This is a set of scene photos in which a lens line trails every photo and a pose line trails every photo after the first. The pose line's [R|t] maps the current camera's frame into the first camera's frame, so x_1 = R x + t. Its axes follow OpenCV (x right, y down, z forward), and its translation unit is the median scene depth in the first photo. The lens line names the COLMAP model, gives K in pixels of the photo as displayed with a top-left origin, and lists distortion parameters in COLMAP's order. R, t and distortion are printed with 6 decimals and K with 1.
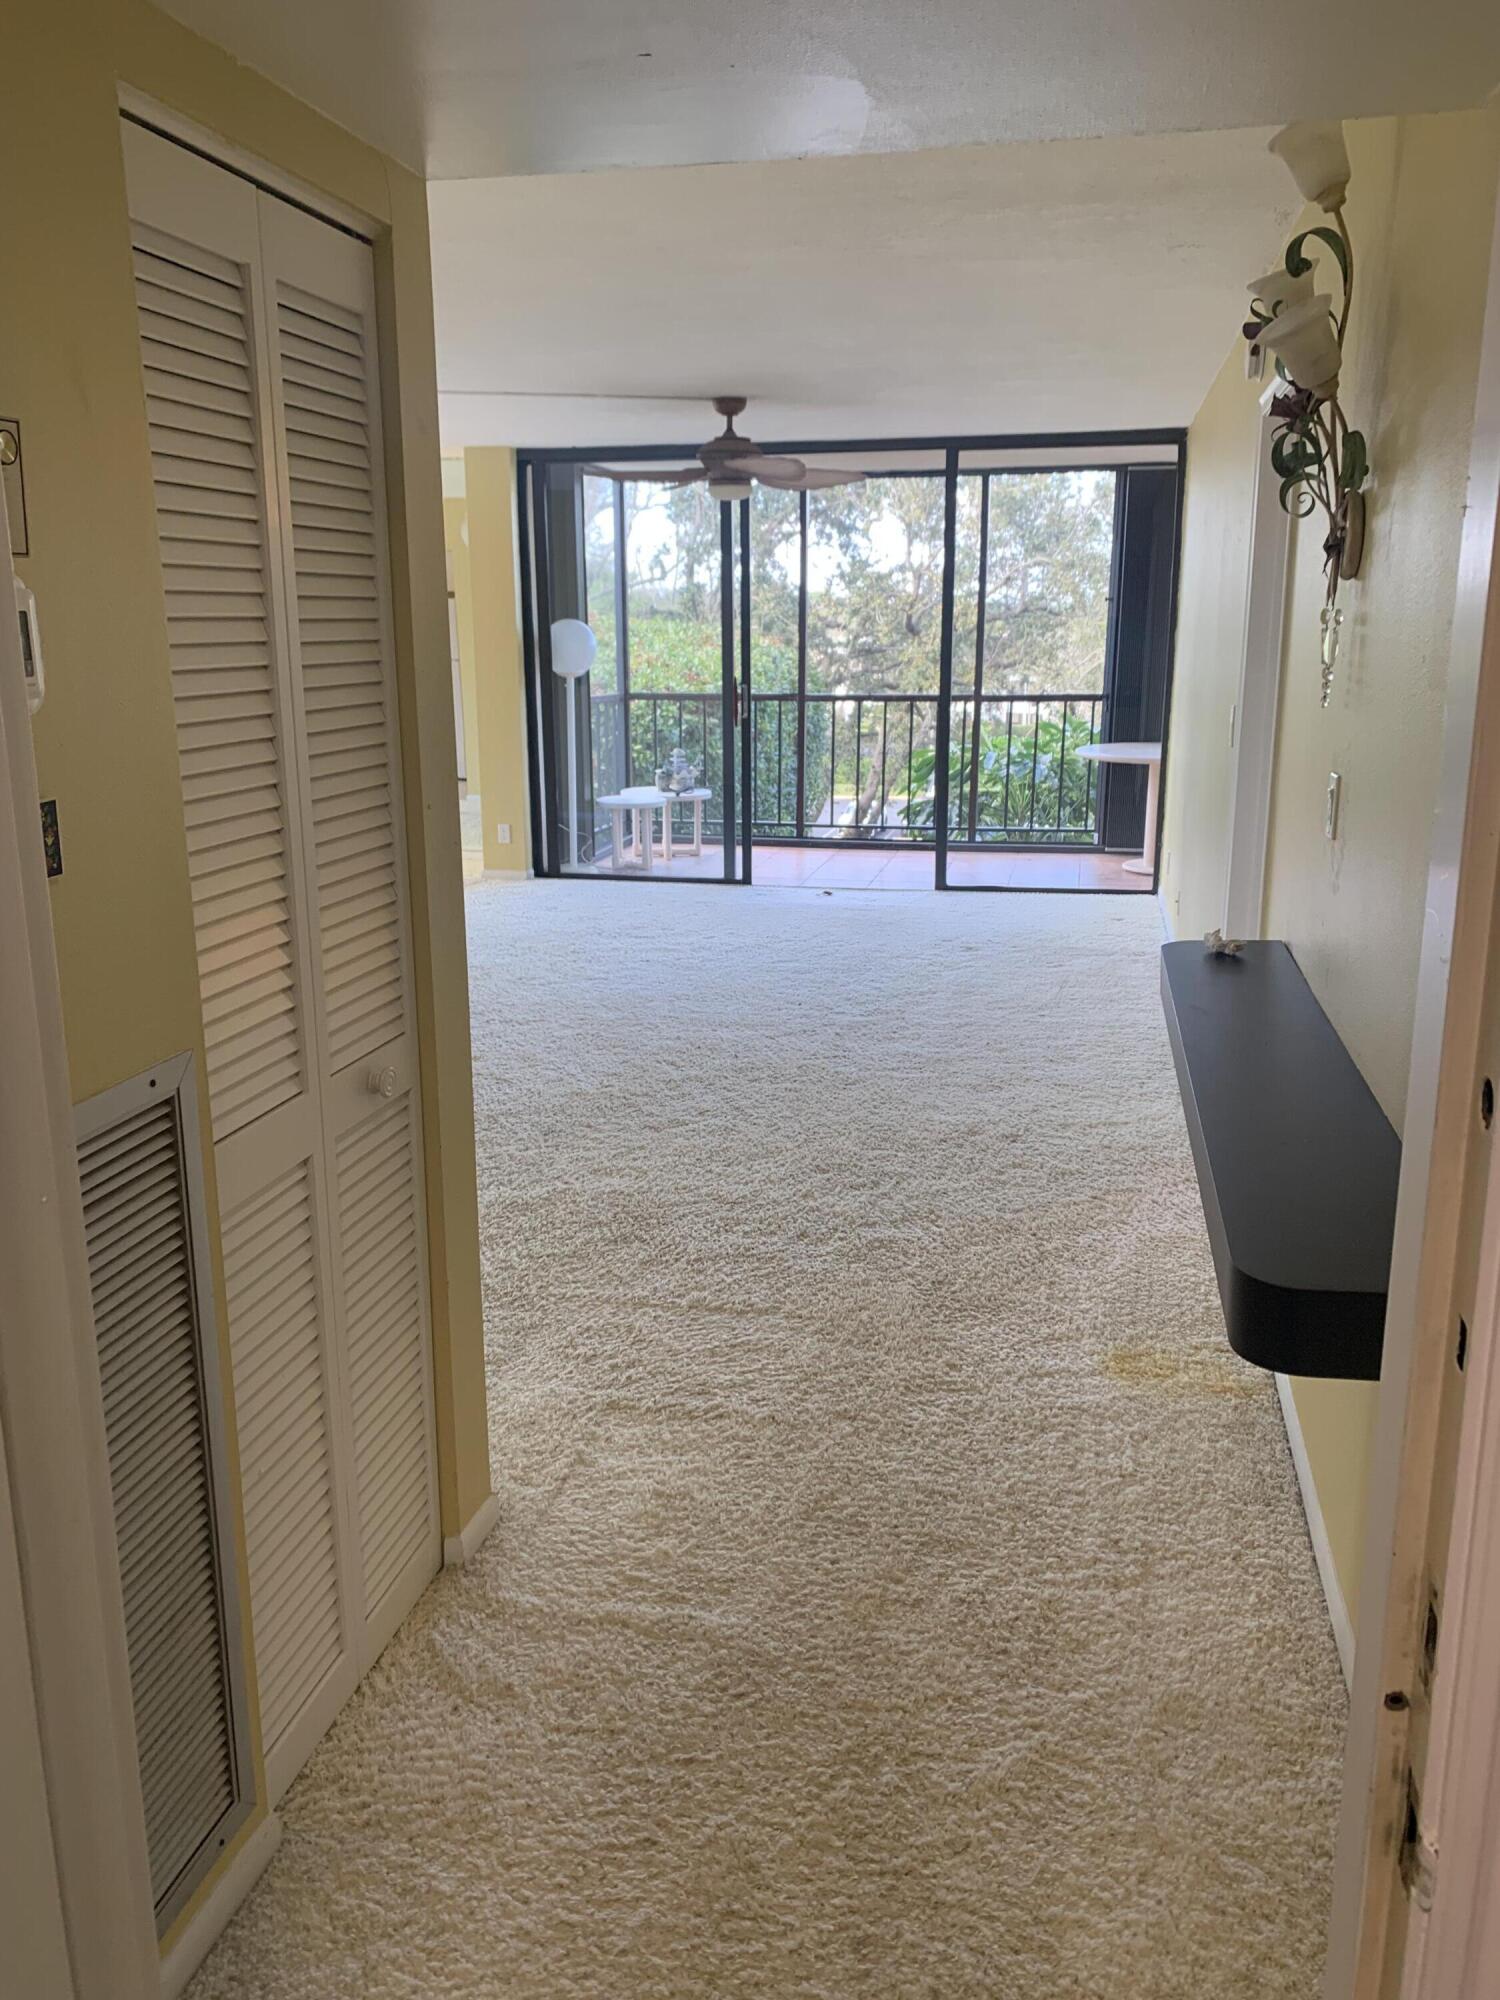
lens RADIAL K [[1502.6, 0, 701.2], [0, 1502.6, 982.5], [0, 0, 1]] dist [0.120563, -0.270220]
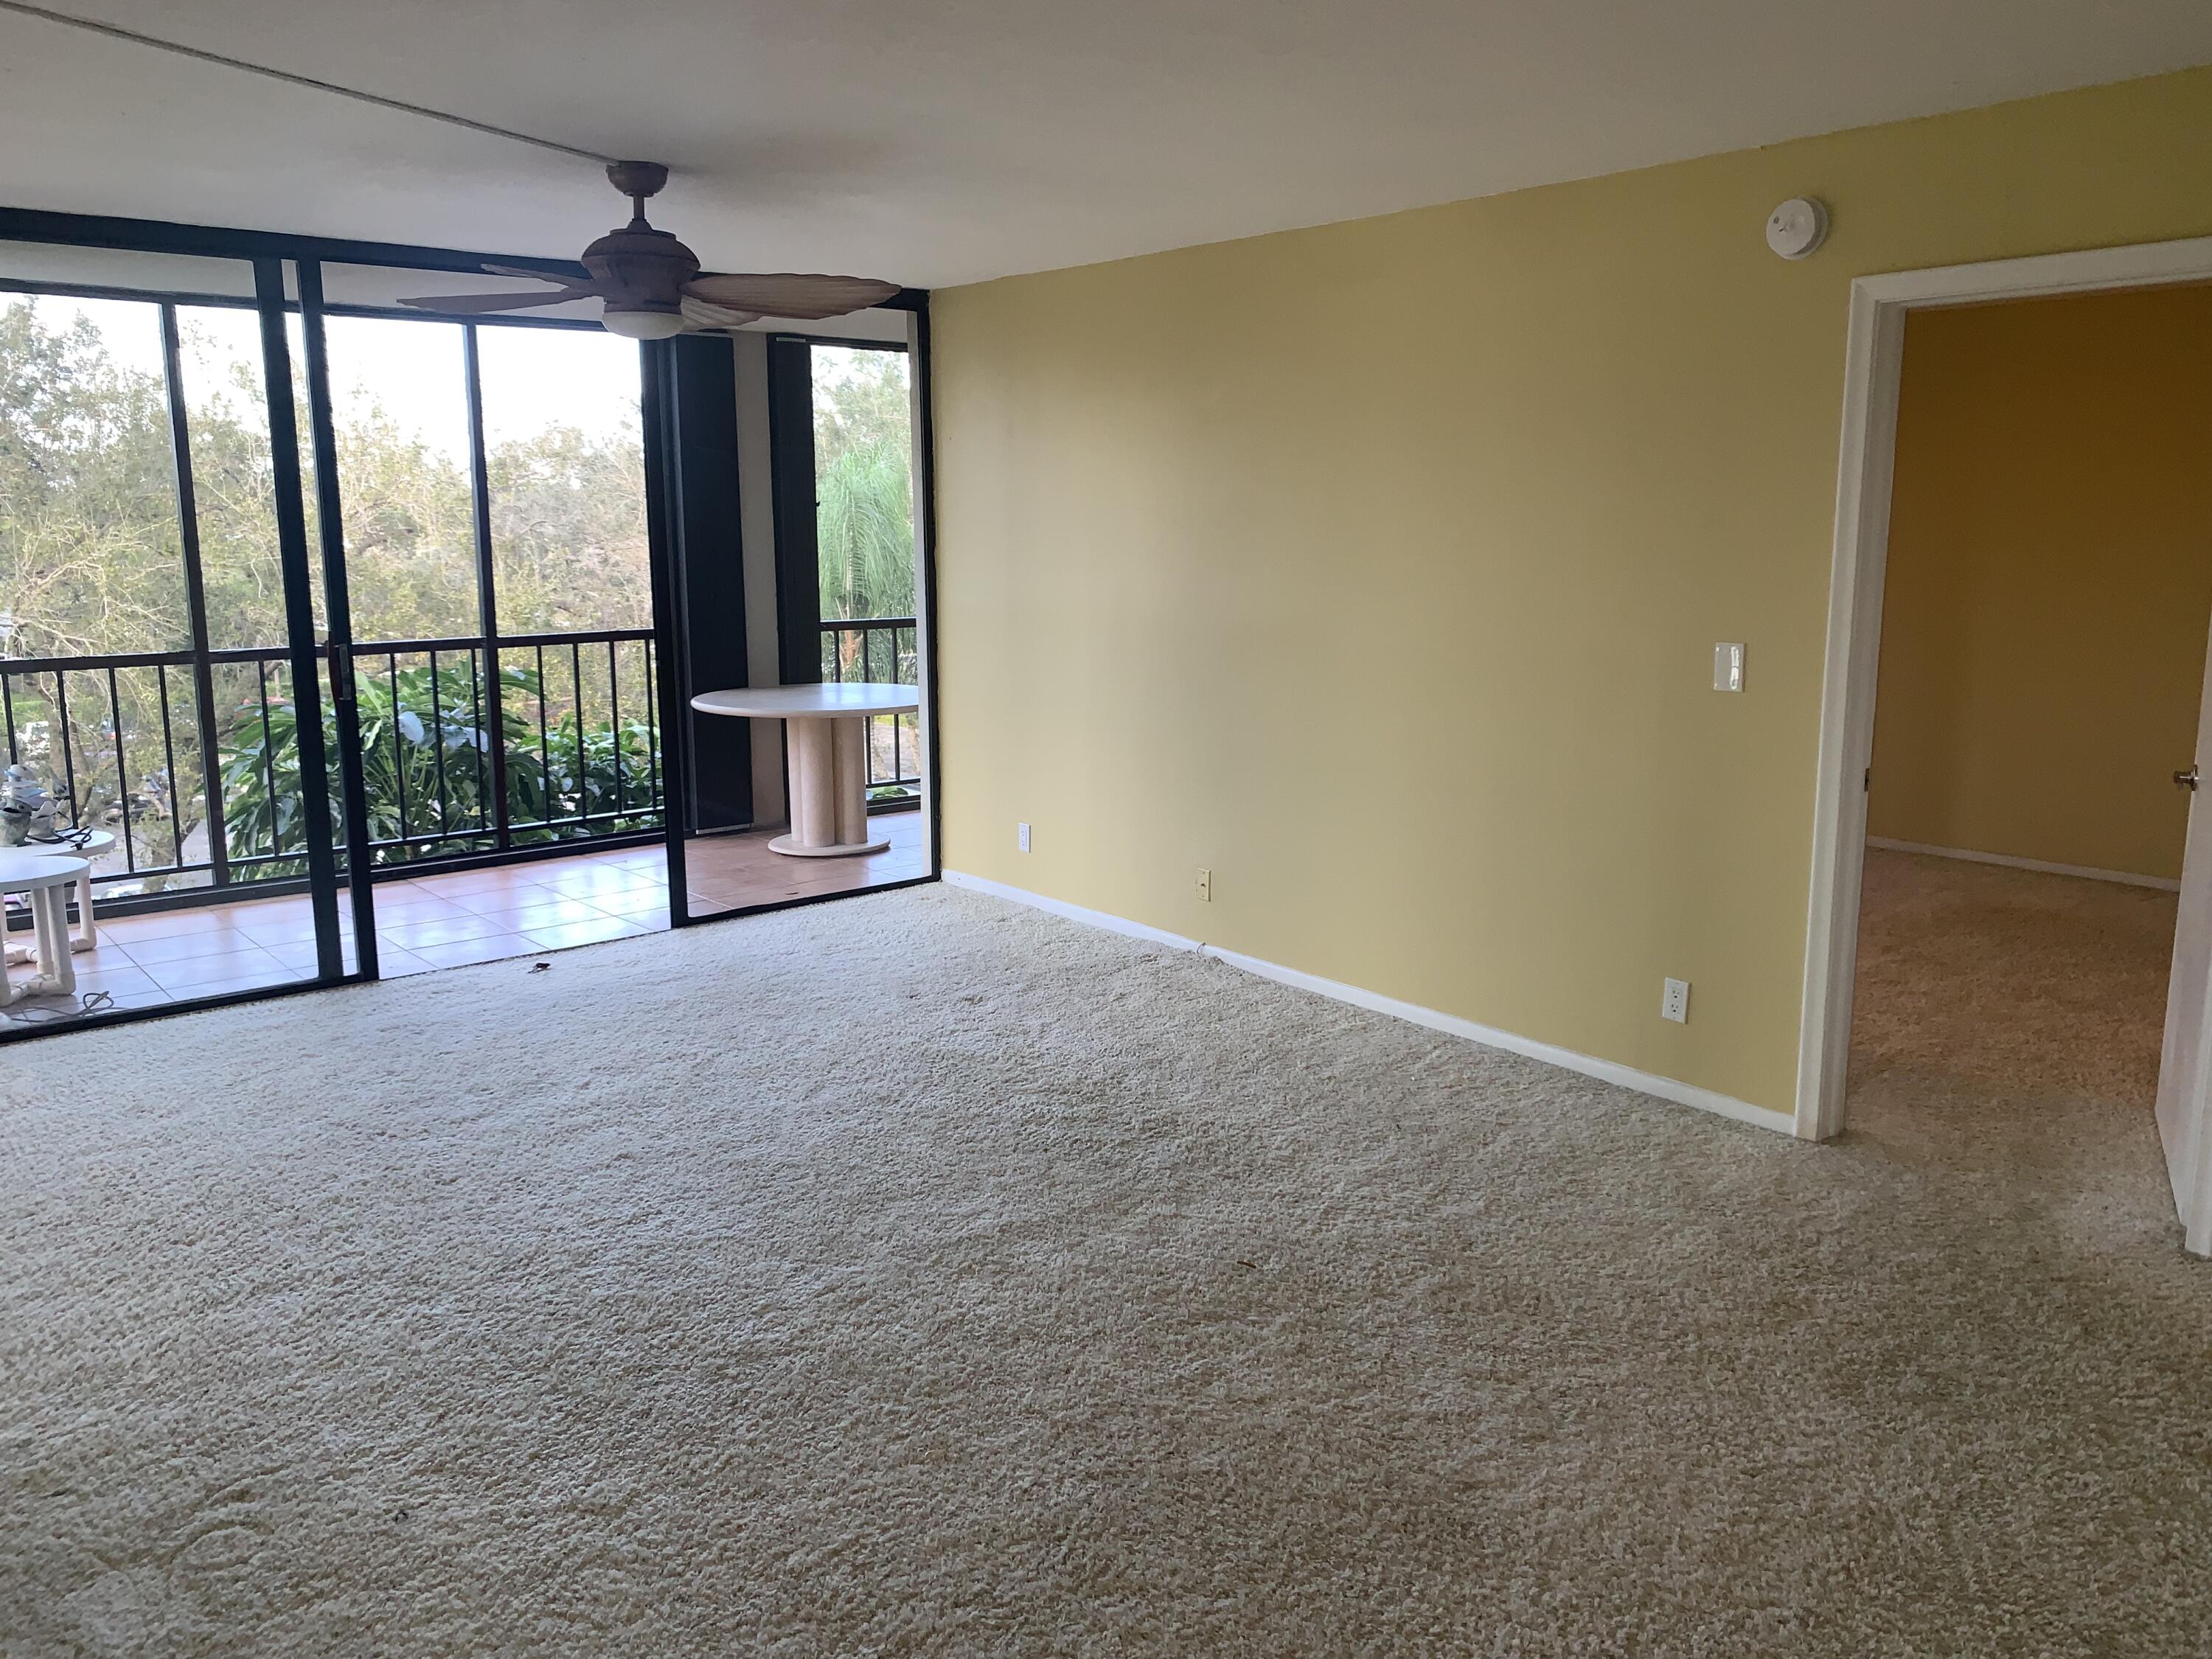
lens RADIAL K [[1750.8, 0, 1022.6], [0, 1750.8, 835.1], [0, 0, 1]] dist [0.026029, -0.001443]
pose [[0.630296, -0.148678, 0.761986, -0.327911], [0.192092, 0.980839, 0.032486, -0.095977], [-0.752215, 0.125895, 0.646779, 0.367861]]
